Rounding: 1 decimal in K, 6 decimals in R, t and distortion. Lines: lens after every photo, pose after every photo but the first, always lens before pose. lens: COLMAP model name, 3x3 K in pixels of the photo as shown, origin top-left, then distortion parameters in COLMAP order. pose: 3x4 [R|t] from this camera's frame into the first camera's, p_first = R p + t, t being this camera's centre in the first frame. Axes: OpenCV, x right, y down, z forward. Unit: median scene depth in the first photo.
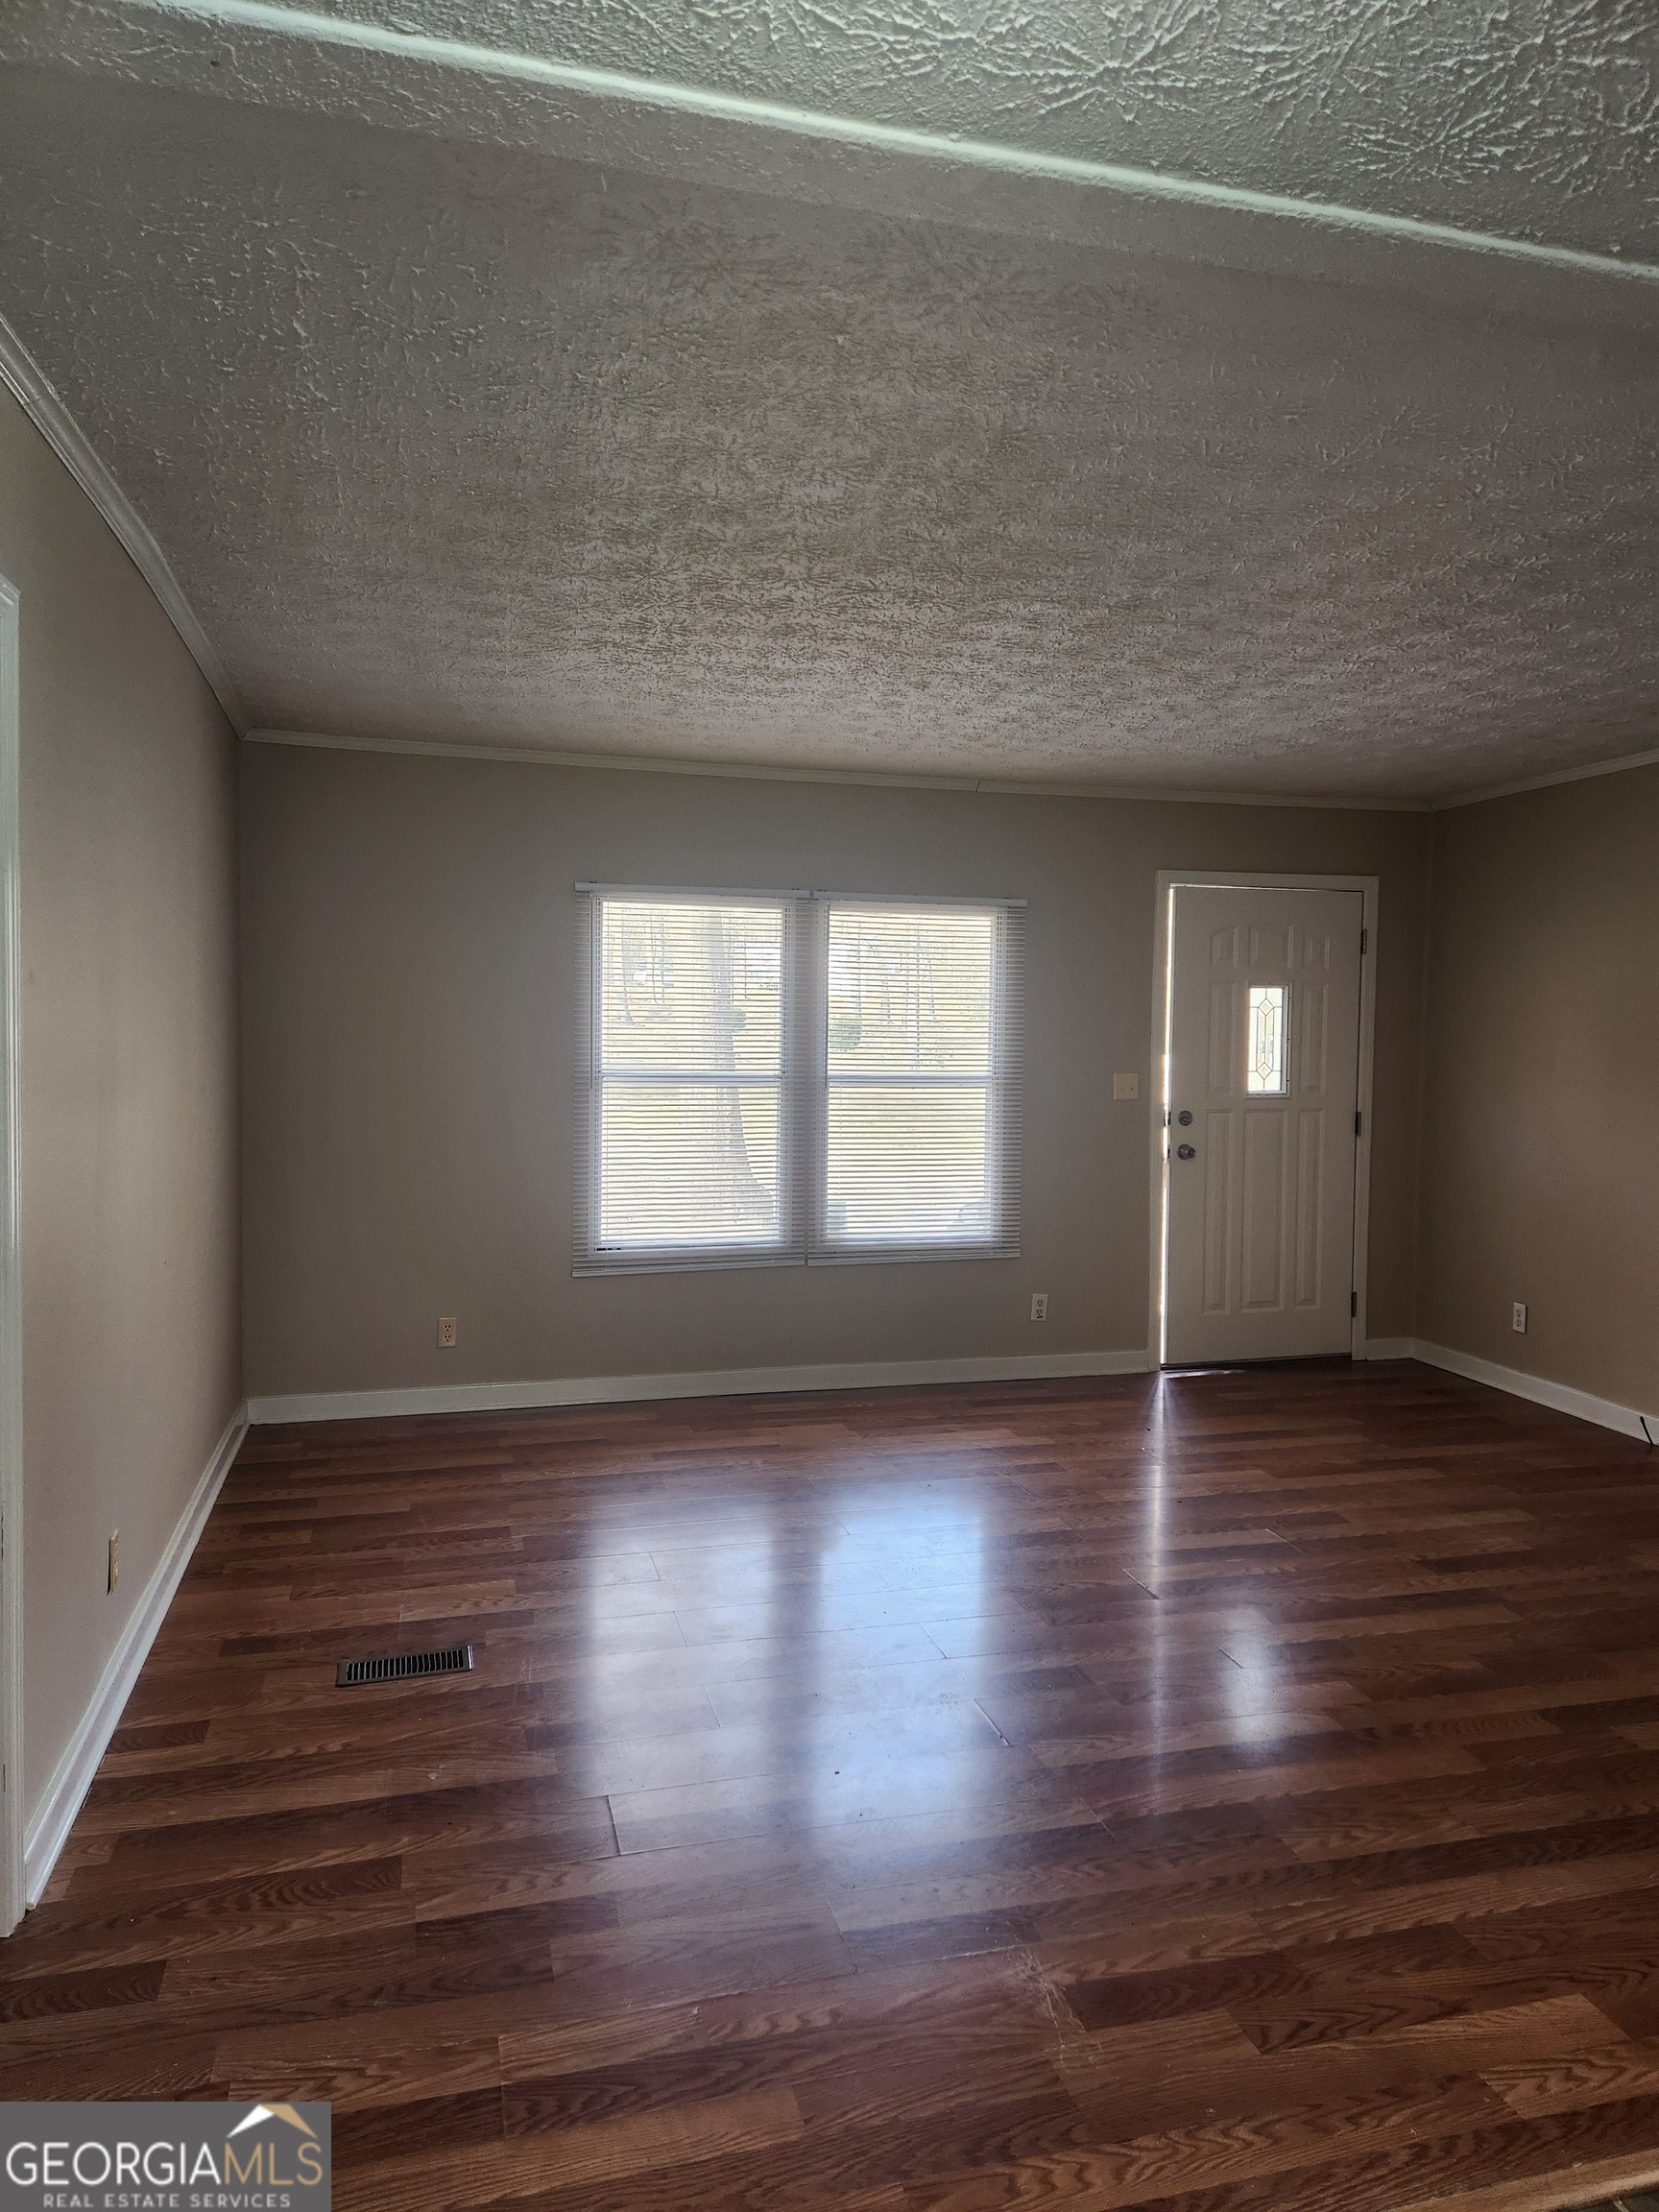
lens RADIAL K [[1480.9, 0, 901.3], [0, 1480.9, 1130.6], [0, 0, 1]] dist [0.060869, -0.049747]
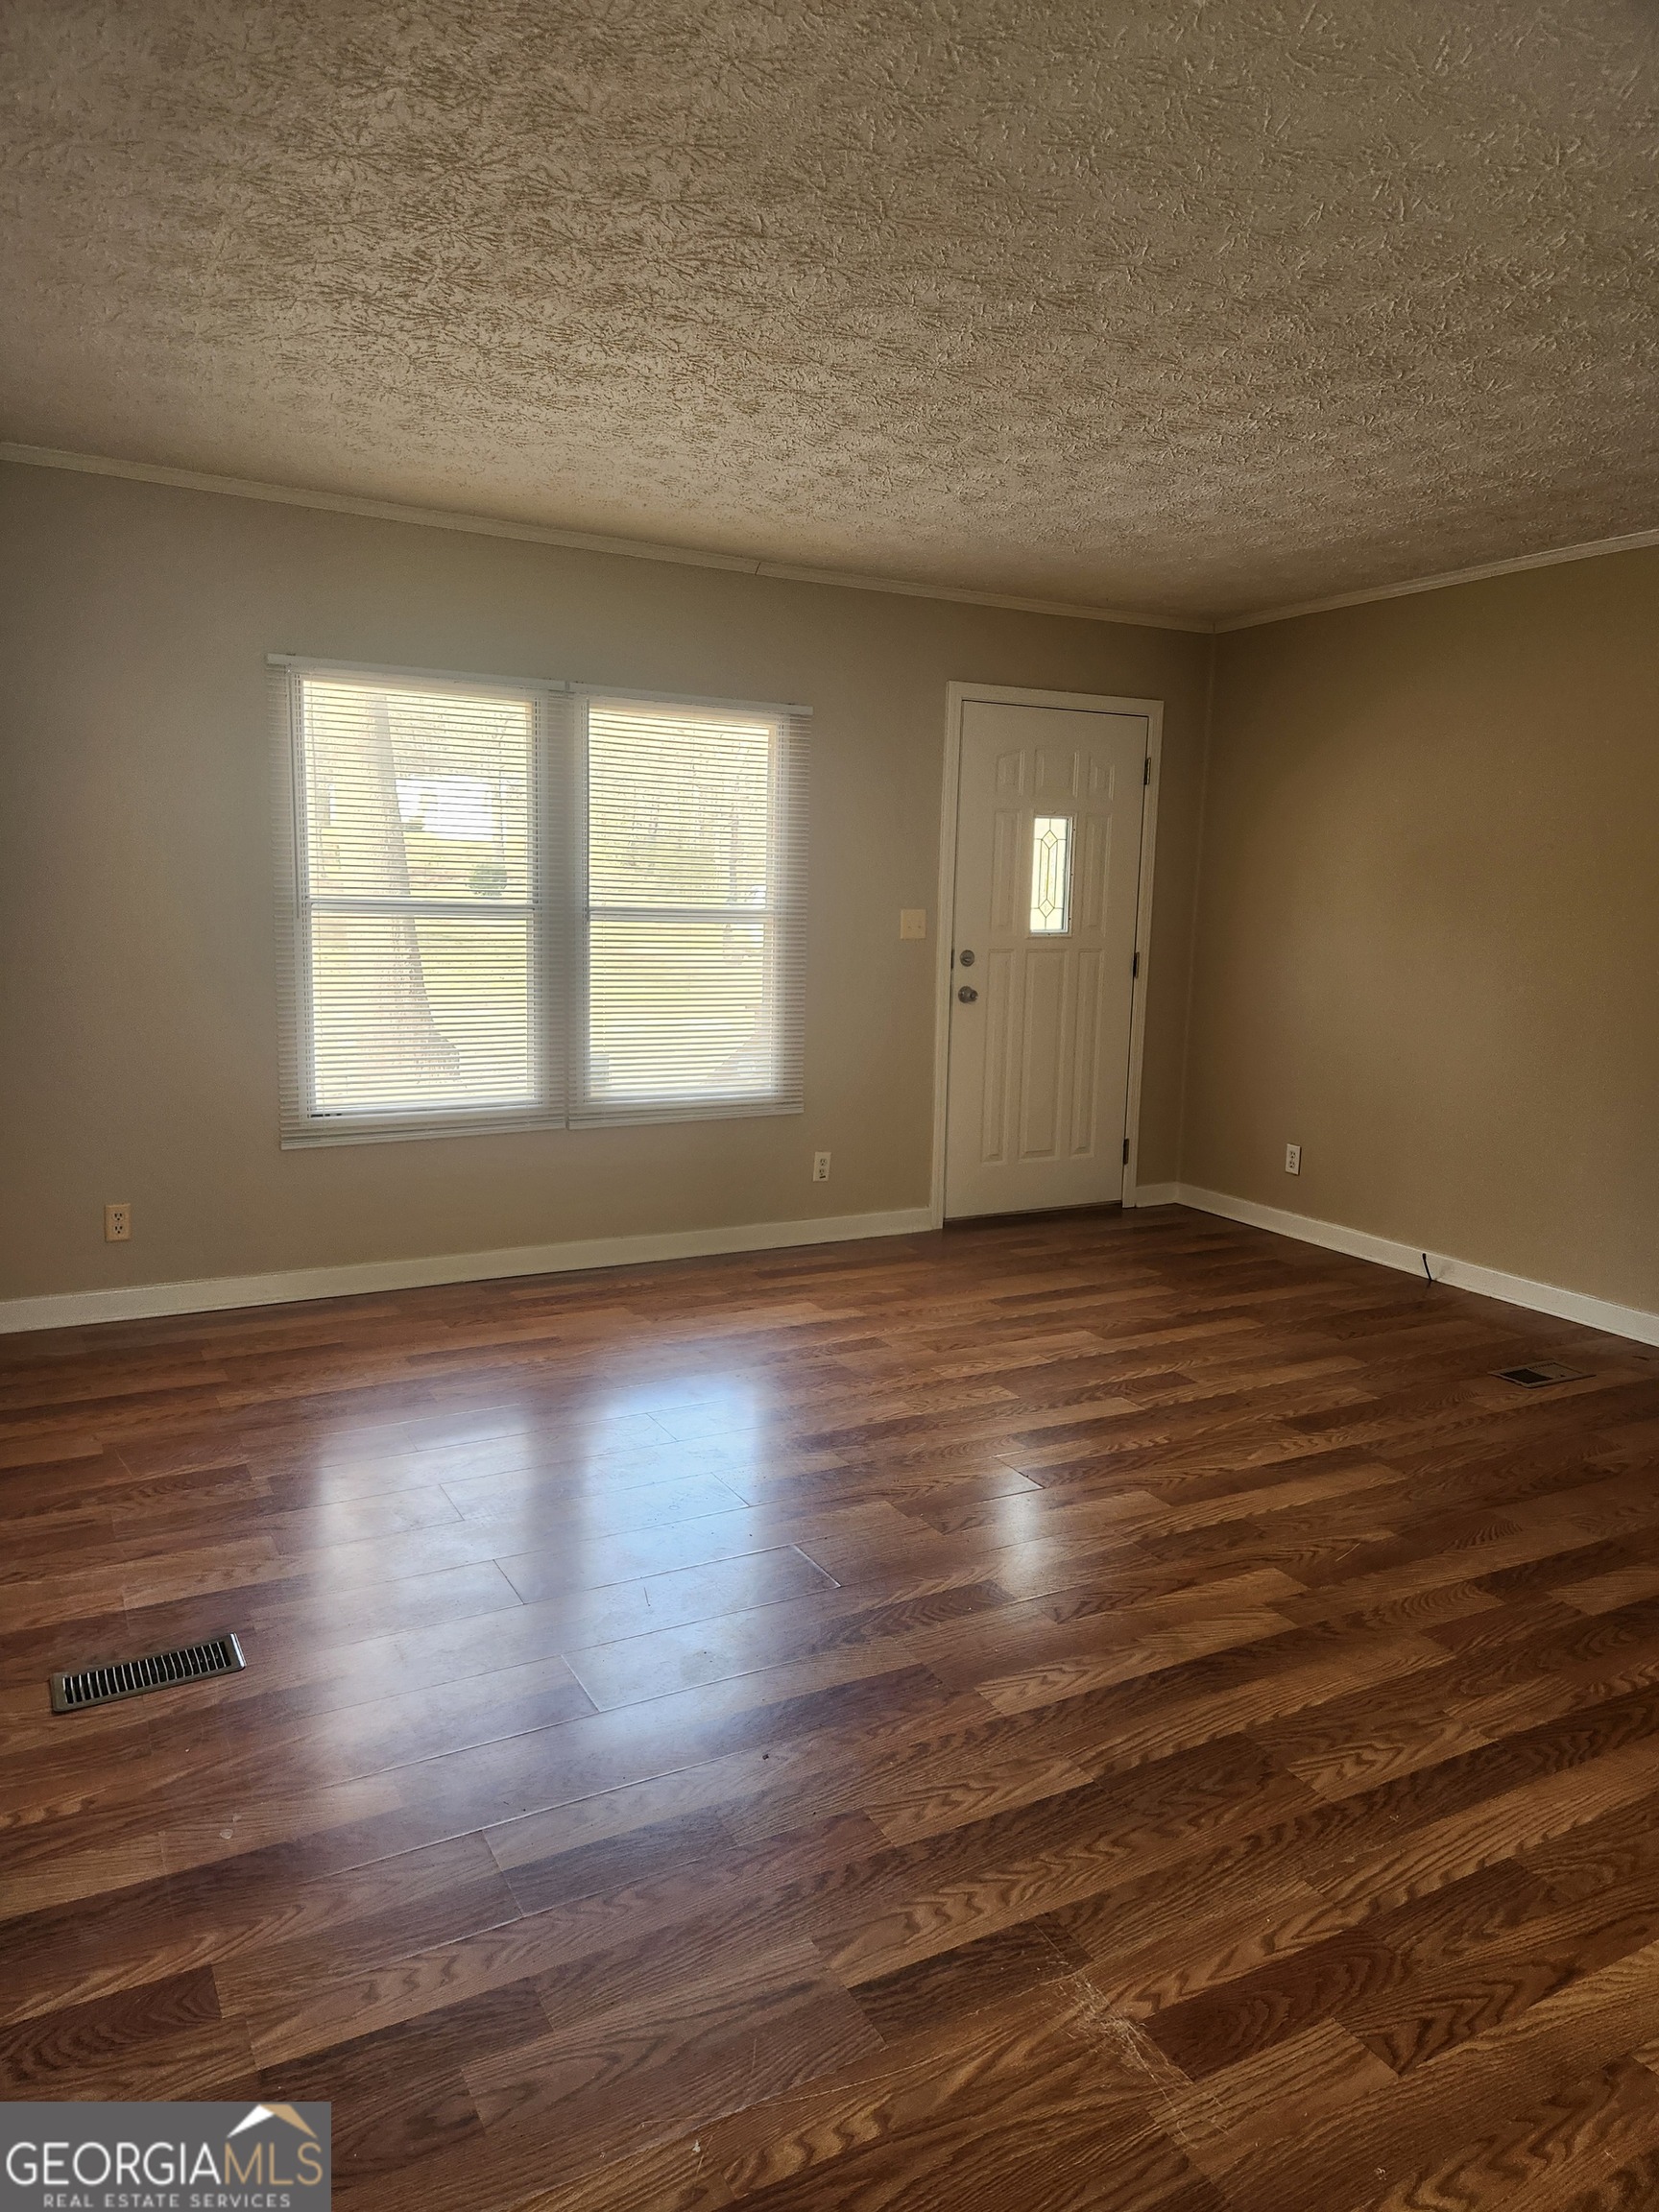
lens RADIAL K [[1480.9, 0, 906.6], [0, 1480.9, 1122.9], [0, 0, 1]] dist [0.060869, -0.049747]
pose [[0.972344, -0.026422, 0.232056, -0.104726], [0.004178, 0.995389, 0.095829, 0.008041], [-0.233518, -0.092209, 0.967971, 0.164723]]
